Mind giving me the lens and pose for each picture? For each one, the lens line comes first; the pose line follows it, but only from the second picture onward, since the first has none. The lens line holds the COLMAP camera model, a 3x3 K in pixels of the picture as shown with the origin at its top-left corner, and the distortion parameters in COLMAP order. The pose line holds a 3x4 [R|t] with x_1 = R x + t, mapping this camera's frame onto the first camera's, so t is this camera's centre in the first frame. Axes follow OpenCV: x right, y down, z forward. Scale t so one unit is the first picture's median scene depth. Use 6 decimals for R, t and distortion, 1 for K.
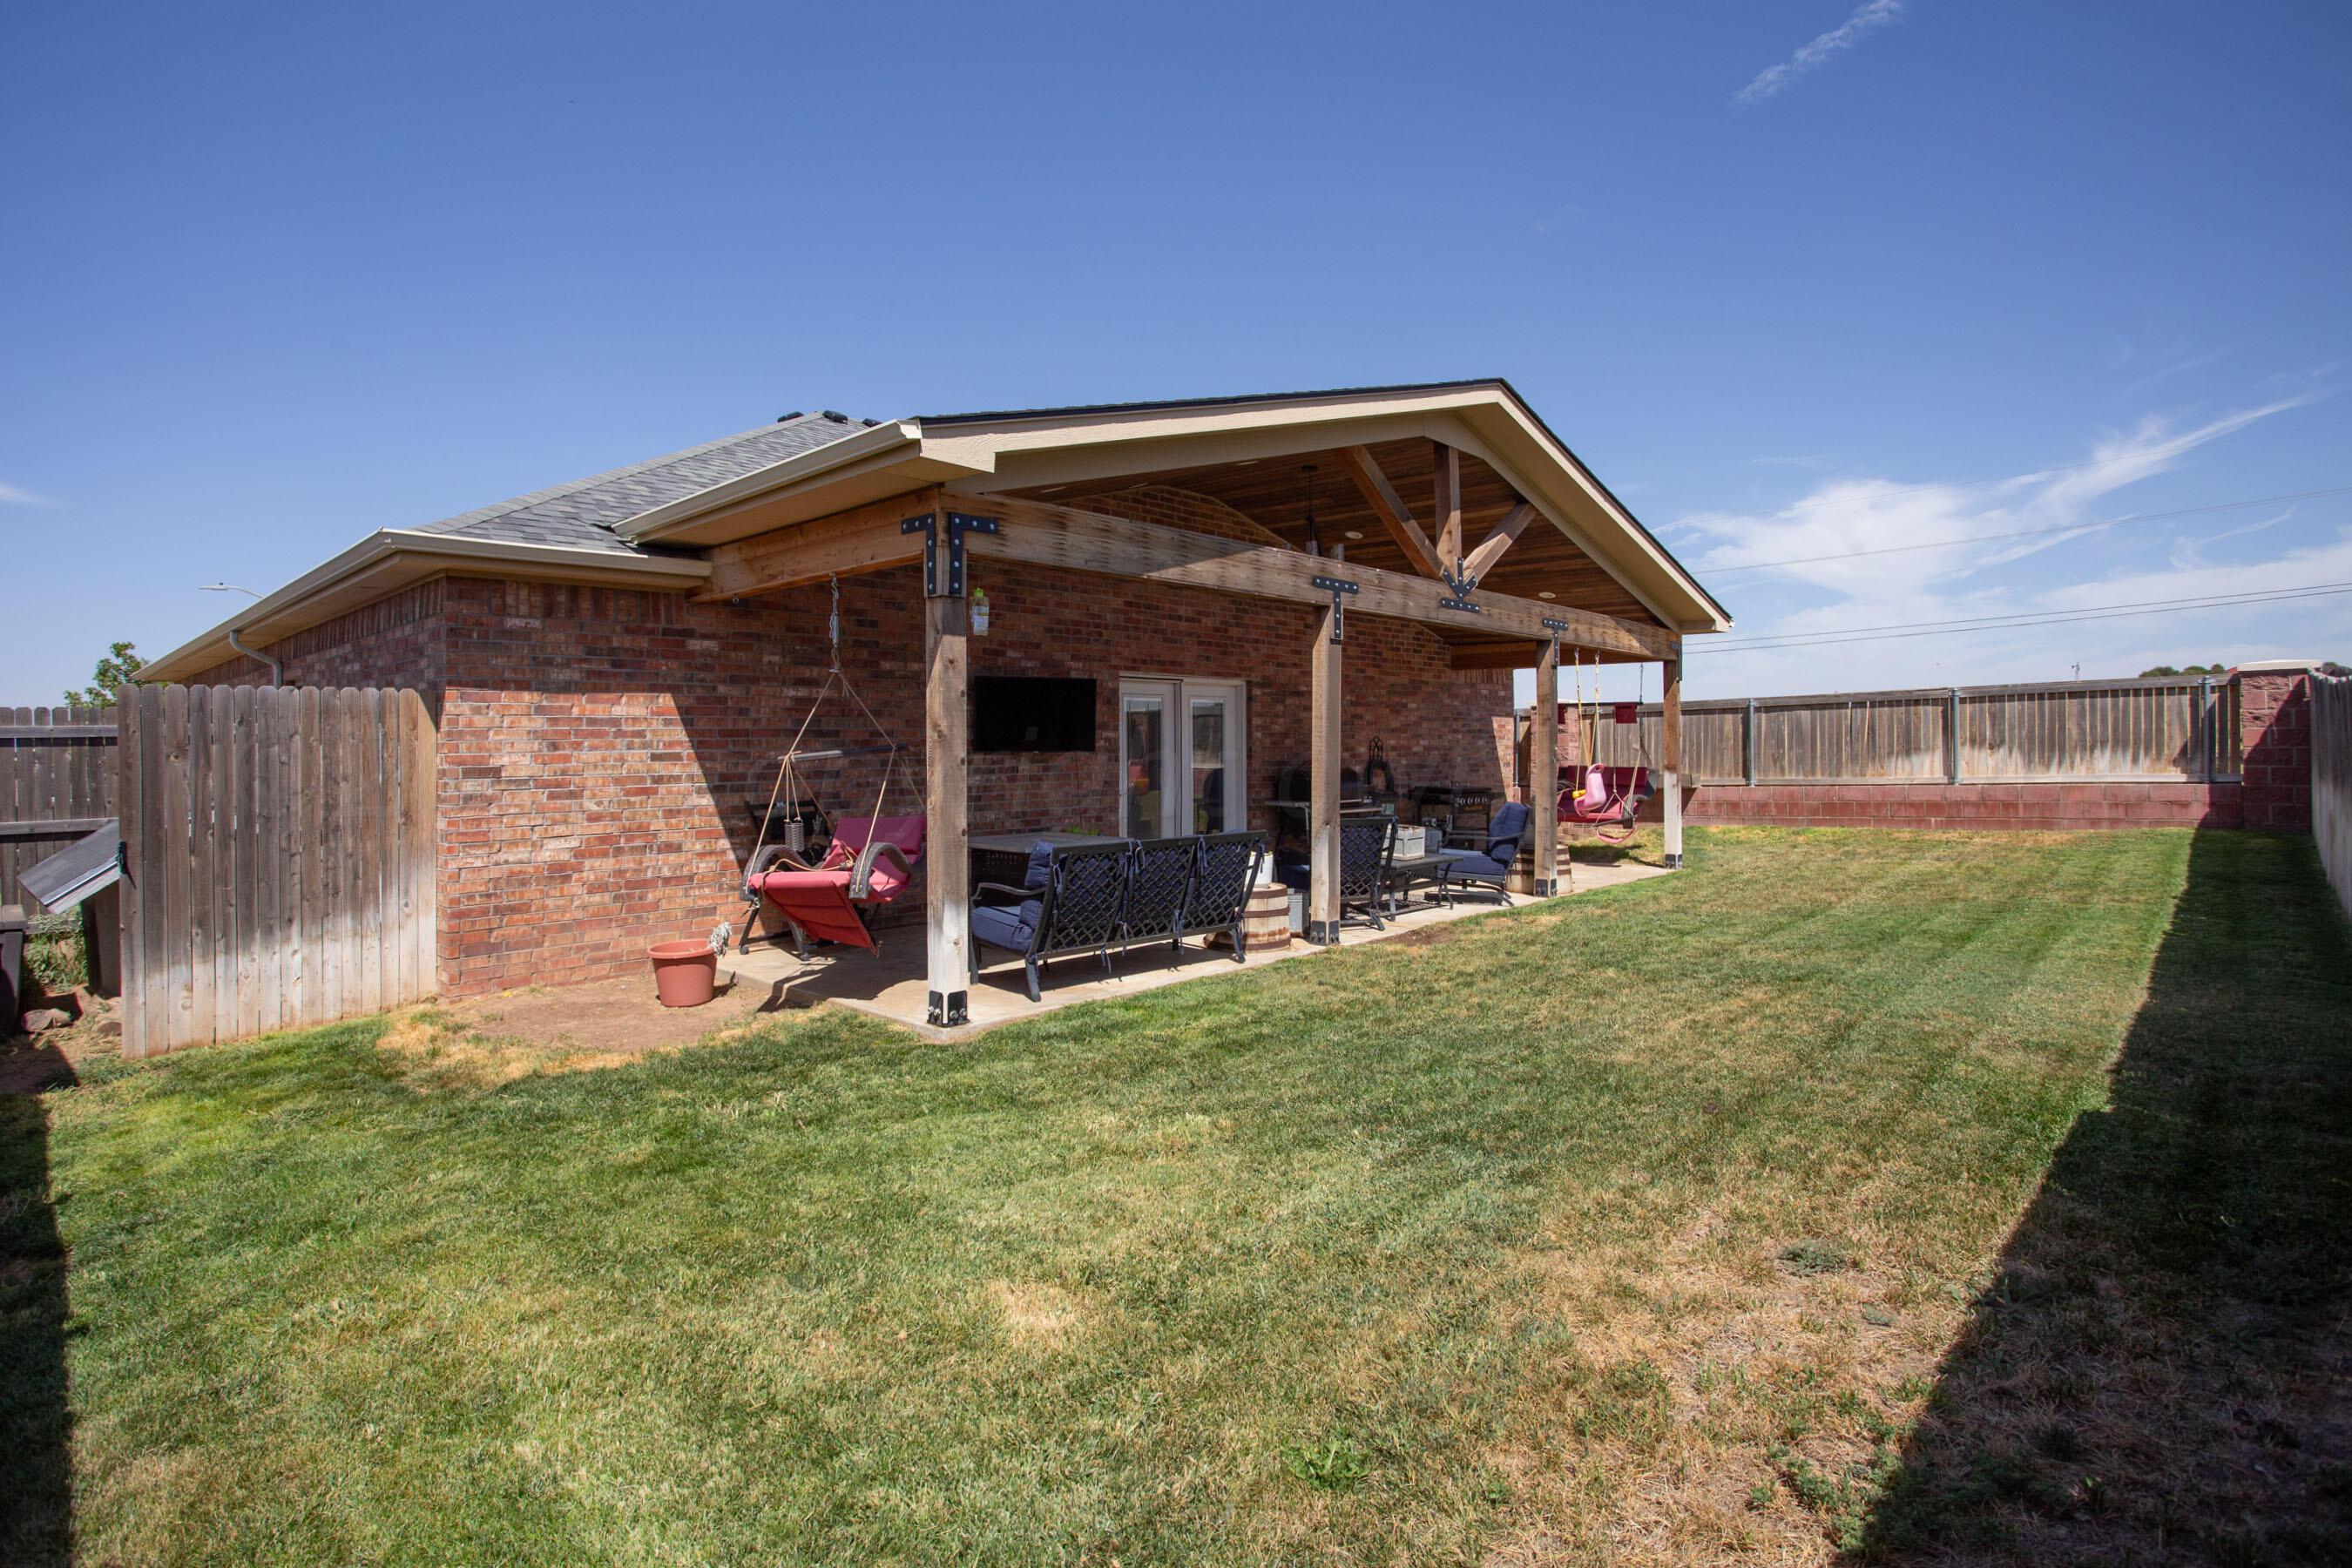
lens RADIAL K [[1184.4, 0, 1165.4], [0, 1184.4, 771.8], [0, 0, 1]] dist [-0.070554, 0.015868]
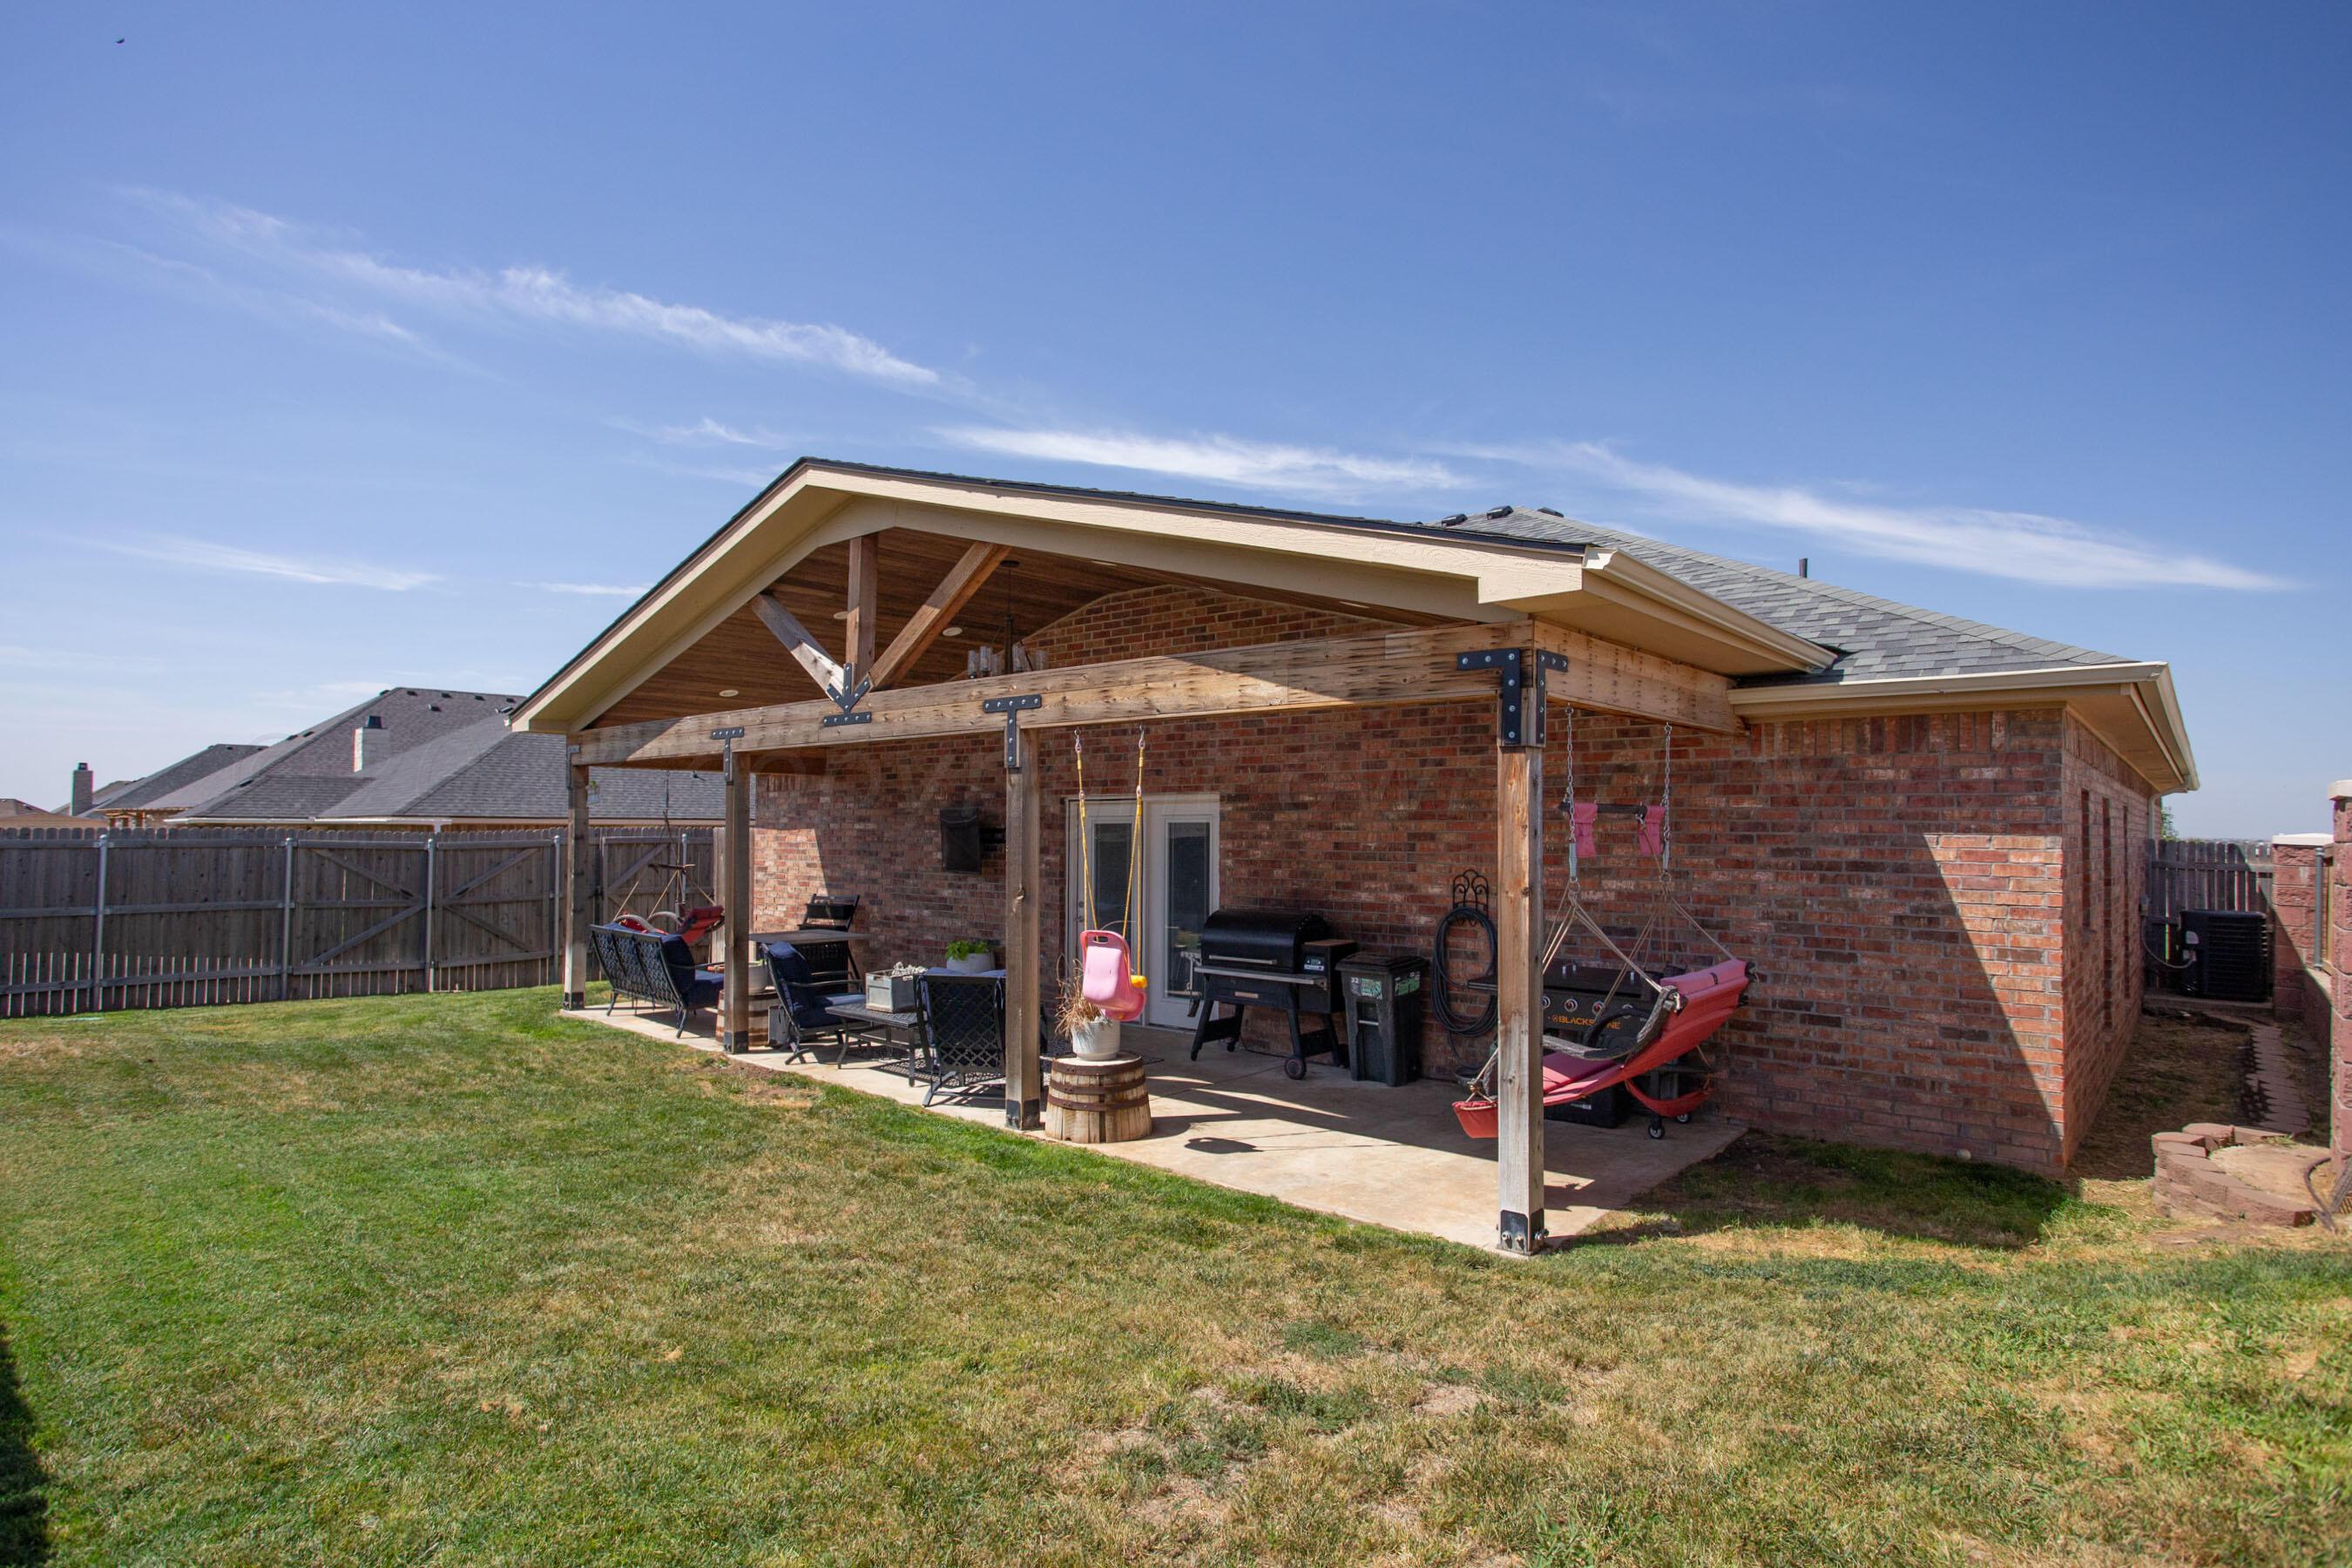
lens RADIAL K [[1184.4, 0, 1168.2], [0, 1184.4, 790.2], [0, 0, 1]] dist [-0.070554, 0.015868]
pose [[0.027672, -0.029610, -0.999178, 0.733772], [-0.025992, 0.999202, -0.030330, -0.046136], [0.999279, 0.026810, 0.026881, 0.799924]]
